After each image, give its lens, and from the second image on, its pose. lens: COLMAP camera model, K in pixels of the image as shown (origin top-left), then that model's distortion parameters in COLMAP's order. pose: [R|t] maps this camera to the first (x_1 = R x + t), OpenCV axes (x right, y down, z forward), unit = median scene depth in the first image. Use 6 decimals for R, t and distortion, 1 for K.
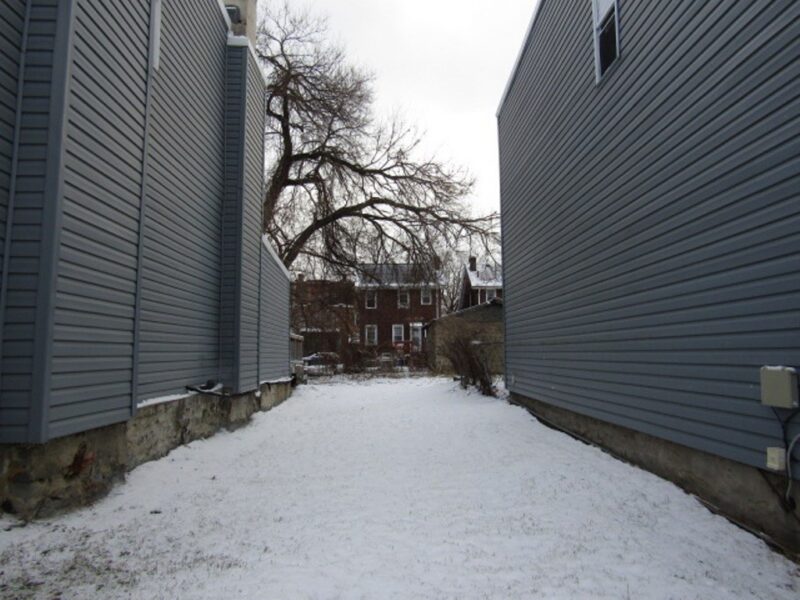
lens RADIAL K [[562.9, 0, 404.5], [0, 562.9, 304.6], [0, 0, 1]] dist [-0.018816, -0.001370]
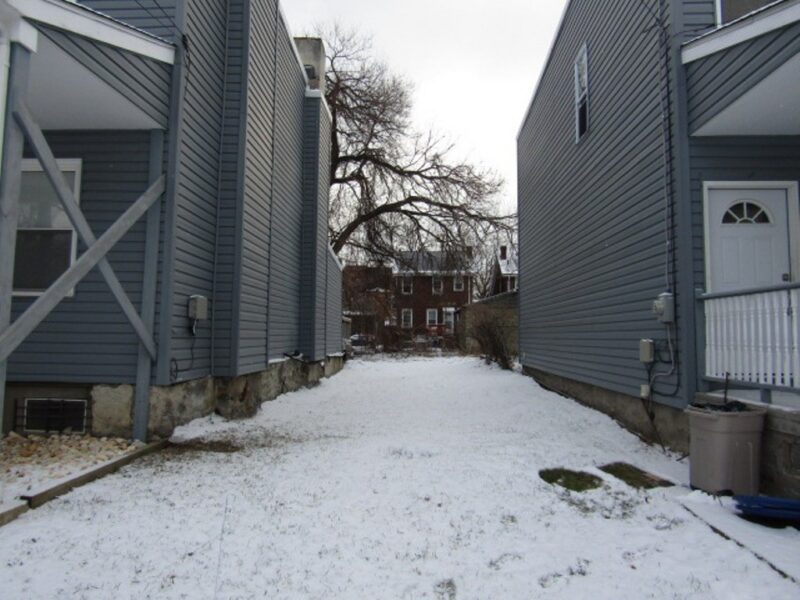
lens RADIAL K [[562.9, 0, 404.5], [0, 562.9, 304.6], [0, 0, 1]] dist [-0.018816, -0.001370]
pose [[0.998177, 0.011213, -0.059301, -0.000457], [-0.009470, 0.999517, 0.029594, -0.007755], [0.059605, -0.028979, 0.997801, -0.137555]]
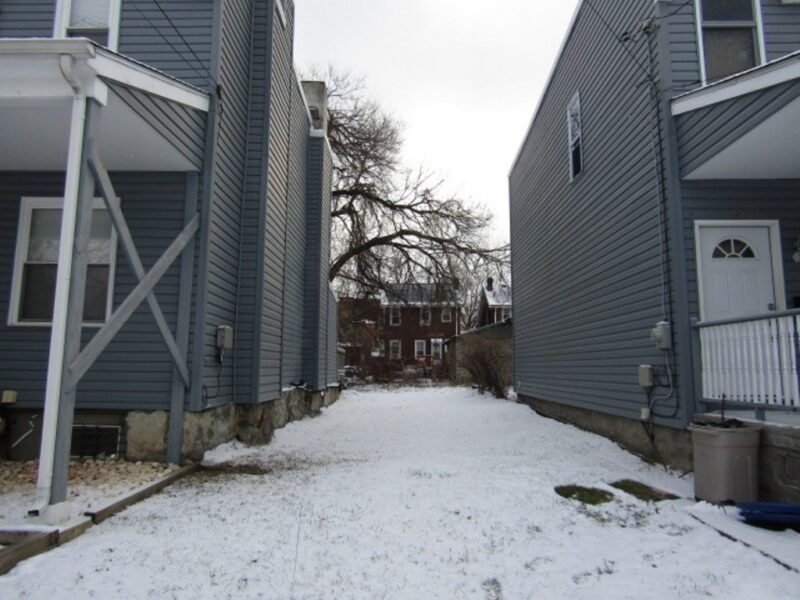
lens RADIAL K [[562.9, 0, 404.5], [0, 562.9, 304.6], [0, 0, 1]] dist [-0.018816, -0.001370]
pose [[0.999530, 0.005339, -0.030191, -0.017357], [-0.006143, 0.999627, -0.026625, -0.006936], [0.030037, 0.026798, 0.999189, -0.157924]]
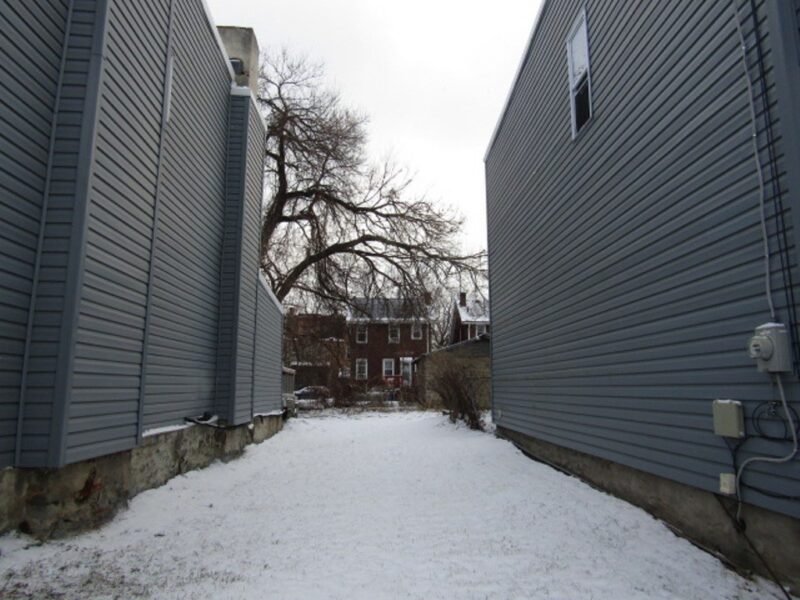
lens RADIAL K [[562.9, 0, 404.5], [0, 562.9, 304.6], [0, 0, 1]] dist [-0.018816, -0.001370]
pose [[0.999833, 0.008487, 0.016165, 0.000072], [-0.007492, 0.998131, -0.060650, -0.001284], [-0.016650, 0.060519, 0.998028, -0.020121]]
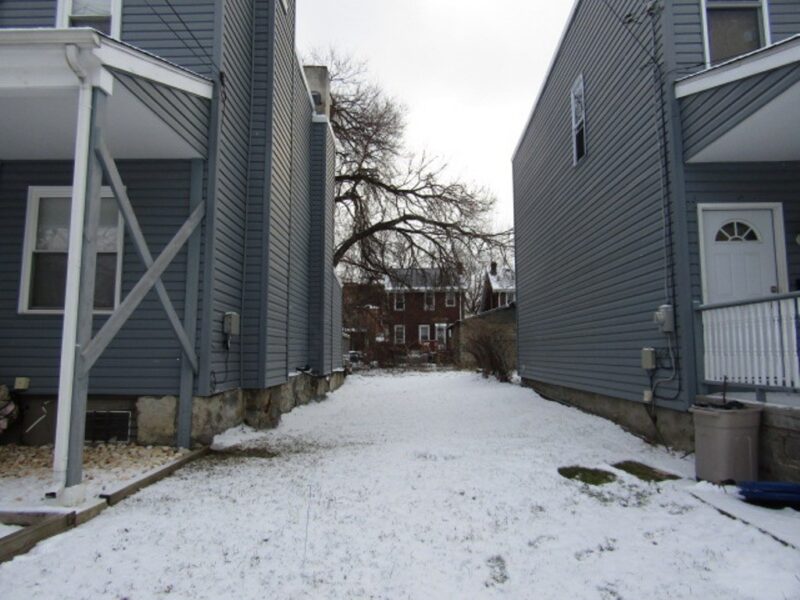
lens RADIAL K [[562.9, 0, 404.5], [0, 562.9, 304.6], [0, 0, 1]] dist [-0.018816, -0.001370]
pose [[0.999312, -0.001159, -0.037073, -0.017579], [0.001164, 0.999999, 0.000113, -0.007005], [0.037073, -0.000156, 0.999313, -0.160781]]
